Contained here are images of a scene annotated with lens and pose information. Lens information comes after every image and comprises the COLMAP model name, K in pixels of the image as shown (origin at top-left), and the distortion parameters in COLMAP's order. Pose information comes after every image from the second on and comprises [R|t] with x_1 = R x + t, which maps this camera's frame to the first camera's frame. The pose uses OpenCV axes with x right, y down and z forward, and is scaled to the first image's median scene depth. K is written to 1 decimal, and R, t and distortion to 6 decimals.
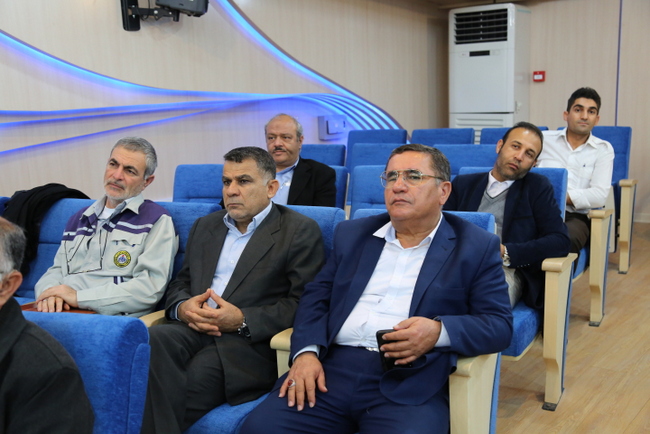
lens RADIAL K [[774.6, 0, 328.9], [0, 774.6, 220.4], [0, 0, 1]] dist [0.091442, 0.000000]
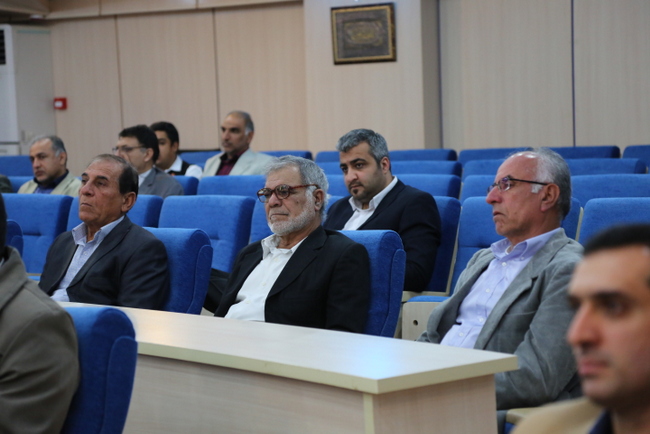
lens RADIAL K [[1915.9, 0, 329.5], [0, 1915.9, 217.6], [0, 0, 1]] dist [0.533874, 0.000000]
pose [[0.998355, -0.003147, -0.057257, 1.043110], [-0.002858, 0.994520, -0.104503, 0.260172], [0.057272, 0.104495, 0.992875, -1.723464]]
